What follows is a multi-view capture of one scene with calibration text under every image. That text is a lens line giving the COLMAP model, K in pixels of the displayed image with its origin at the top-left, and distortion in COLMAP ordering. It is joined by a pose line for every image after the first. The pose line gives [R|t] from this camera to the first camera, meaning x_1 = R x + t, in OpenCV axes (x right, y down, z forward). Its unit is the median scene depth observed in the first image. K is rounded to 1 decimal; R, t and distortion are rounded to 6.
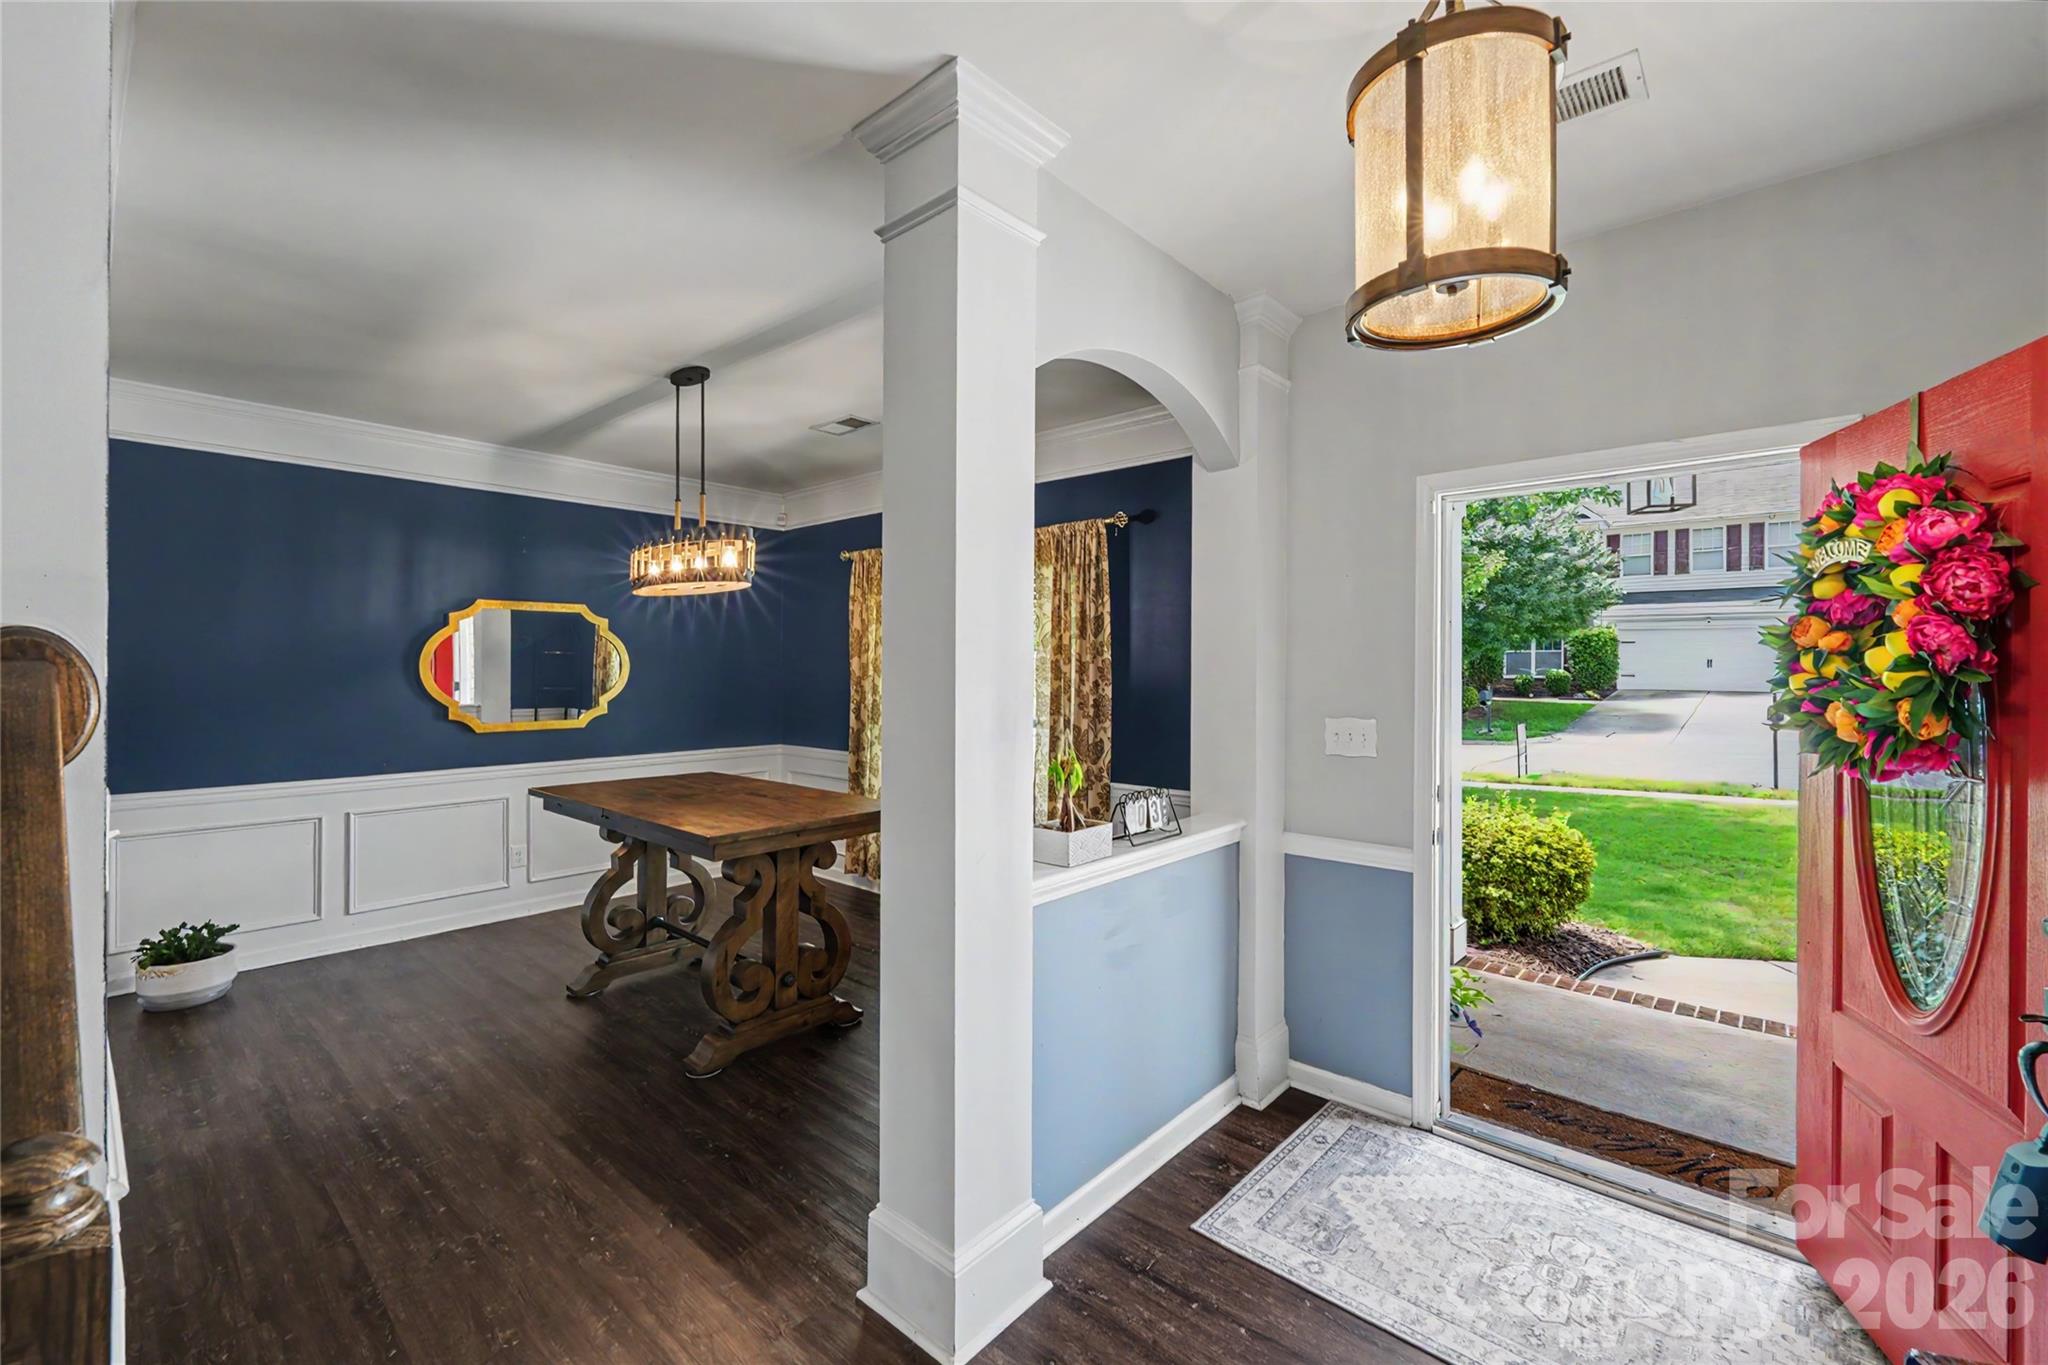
lens RADIAL K [[855.9, 0, 1016.7], [0, 855.9, 665.0], [0, 0, 1]] dist [0.002225, 0.000113]
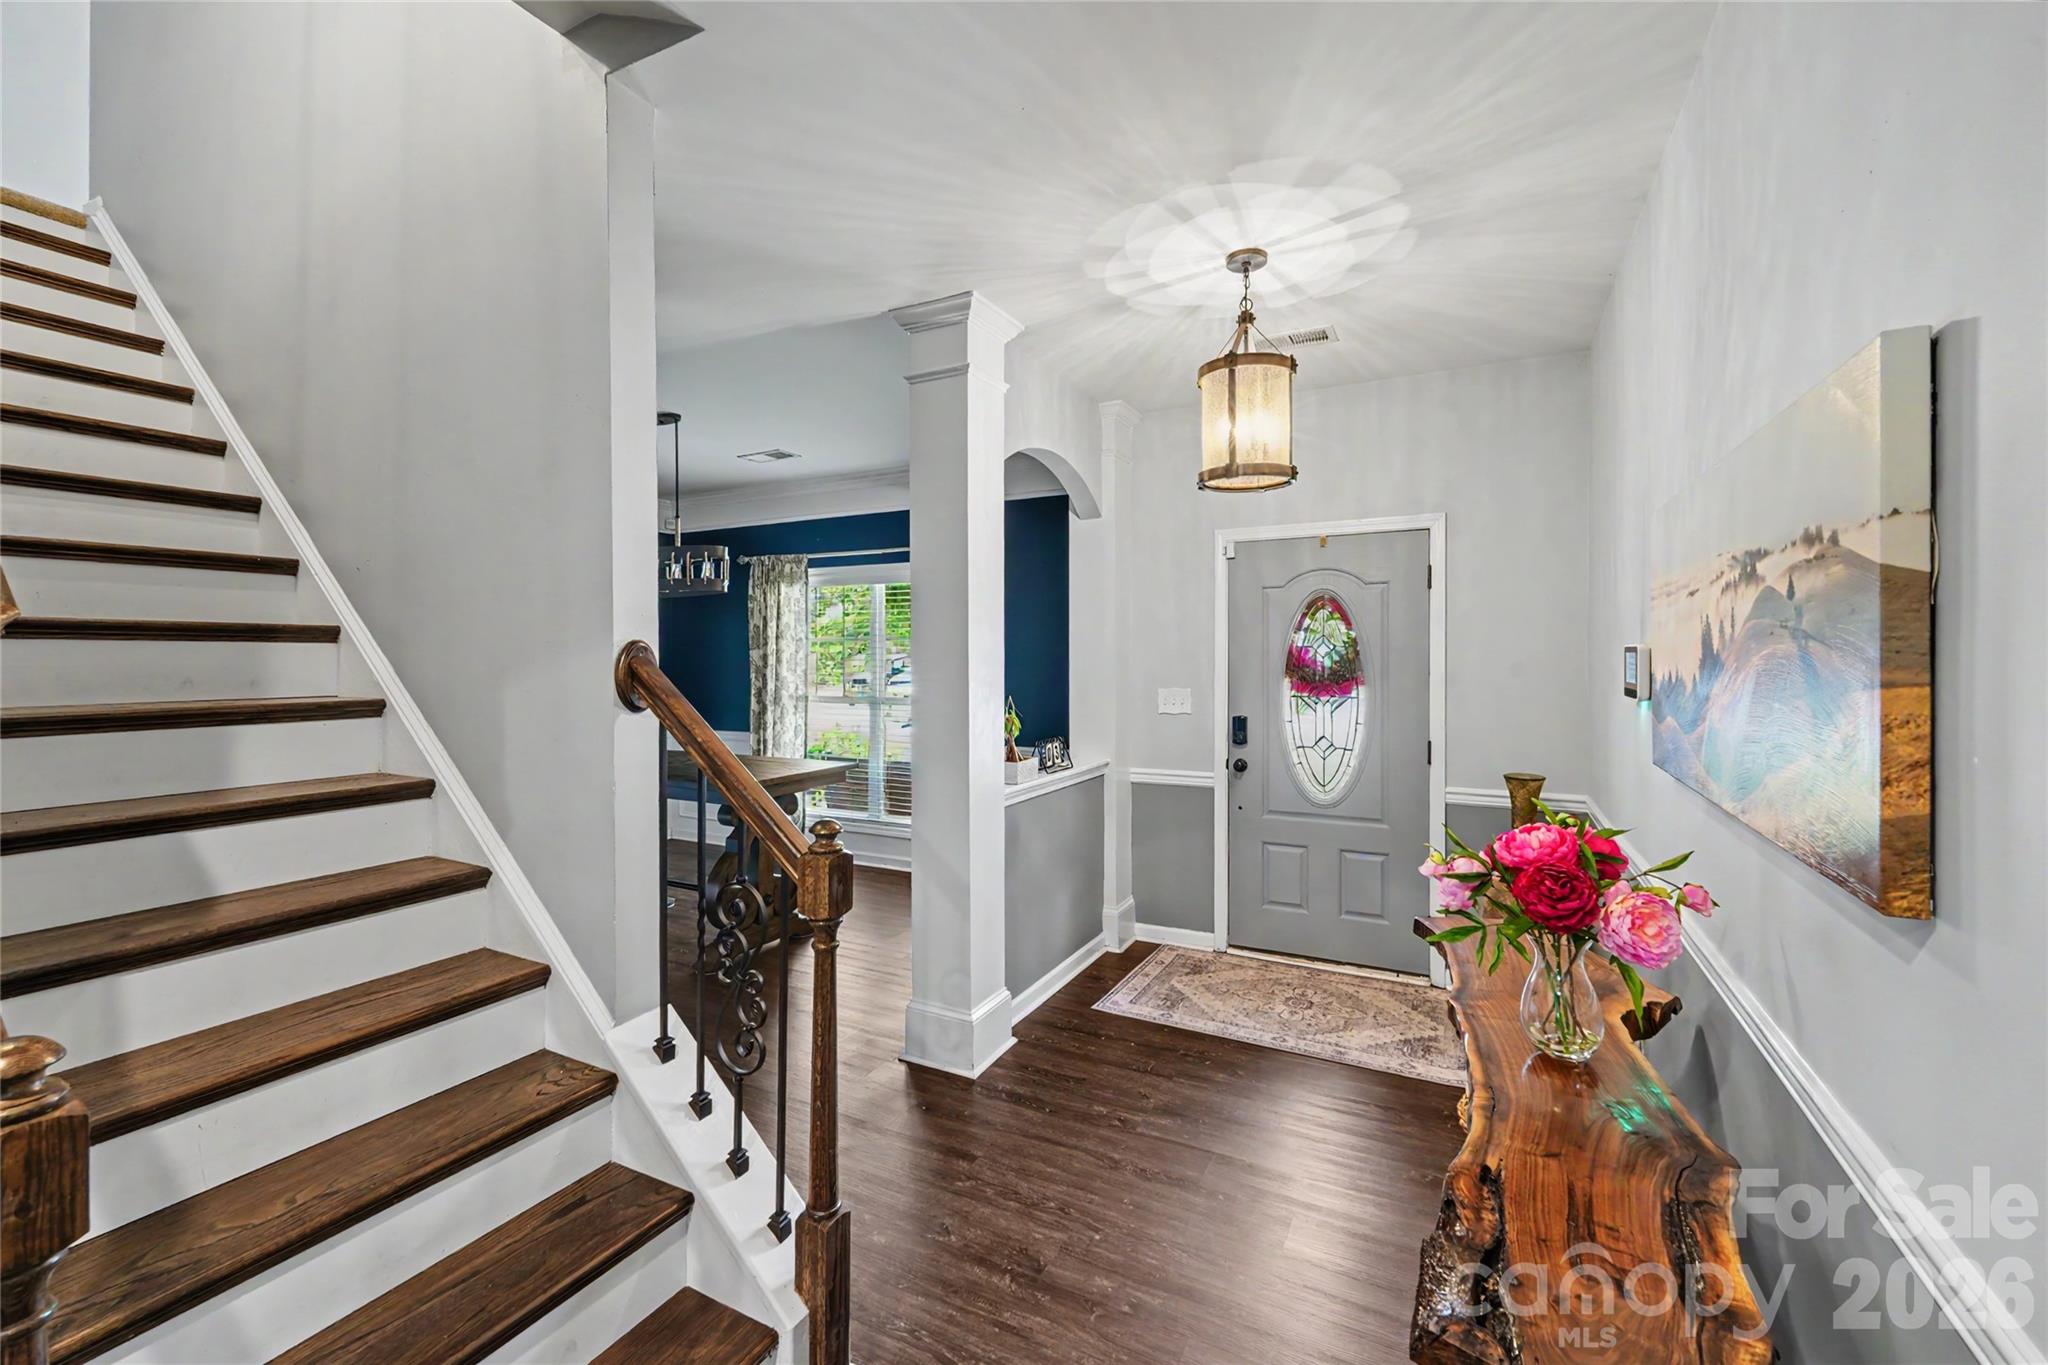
lens RADIAL K [[874.1, 0, 1019.9], [0, 874.1, 660.5], [0, 0, 1]] dist [0.015347, -0.000130]
pose [[0.968558, -0.006703, 0.248697, -0.177554], [0.004937, 0.999958, 0.007723, -0.001374], [-0.248738, -0.006252, 0.968551, -0.293571]]
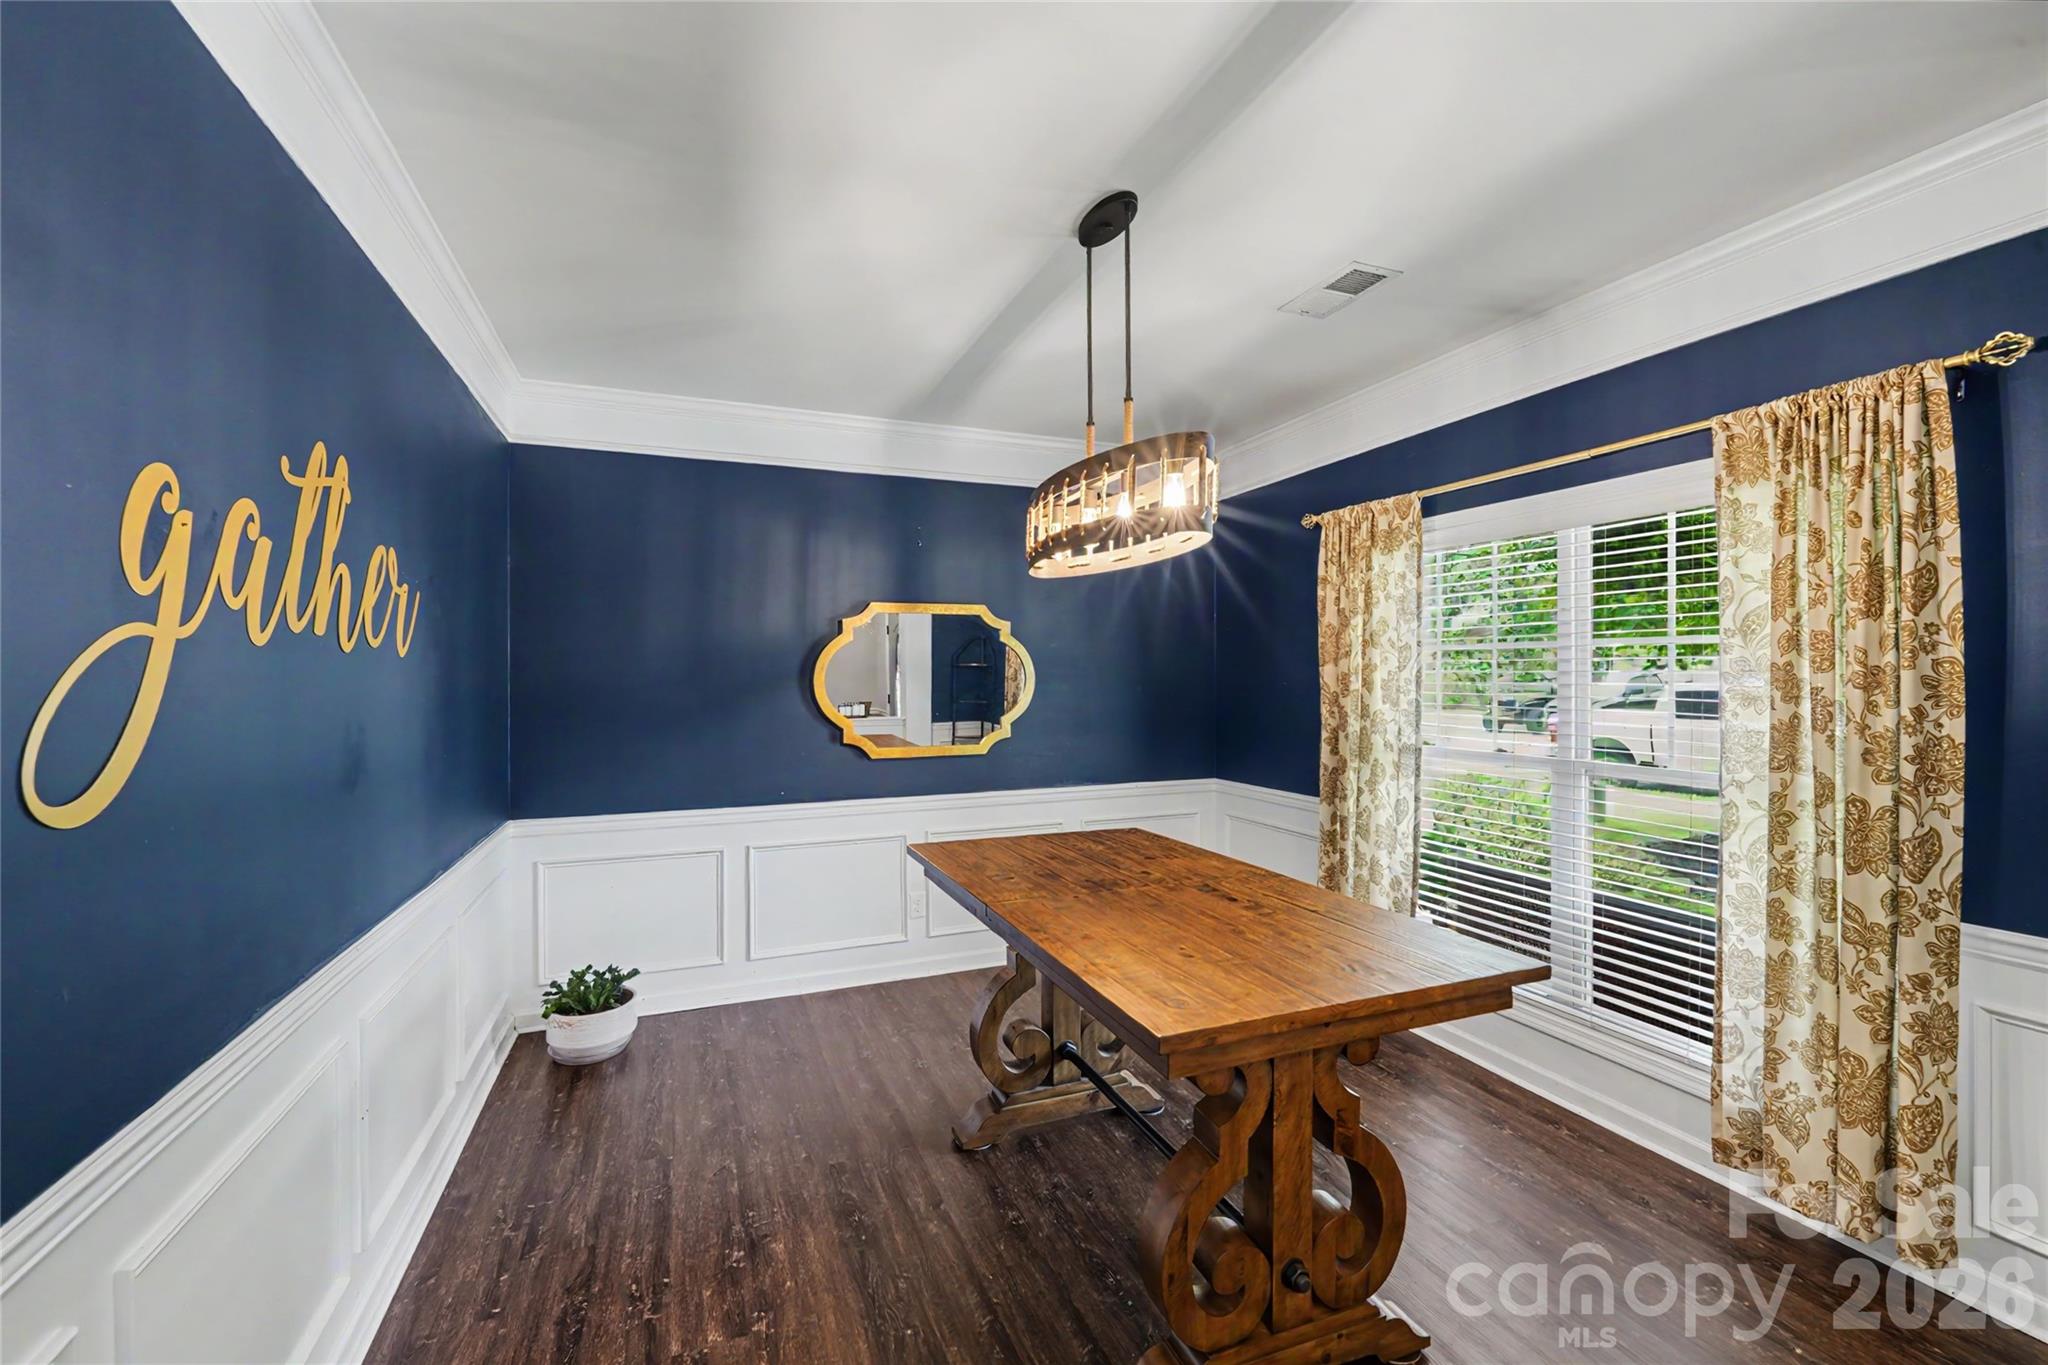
lens RADIAL K [[830.2, 0, 1015.9], [0, 830.2, 680.1], [0, 0, 1]] dist [0.002015, 0.000016]
pose [[0.894938, -0.005825, -0.446153, -0.149185], [0.009294, 0.999941, 0.005588, -0.002908], [0.446094, -0.009147, 0.894939, 0.365964]]
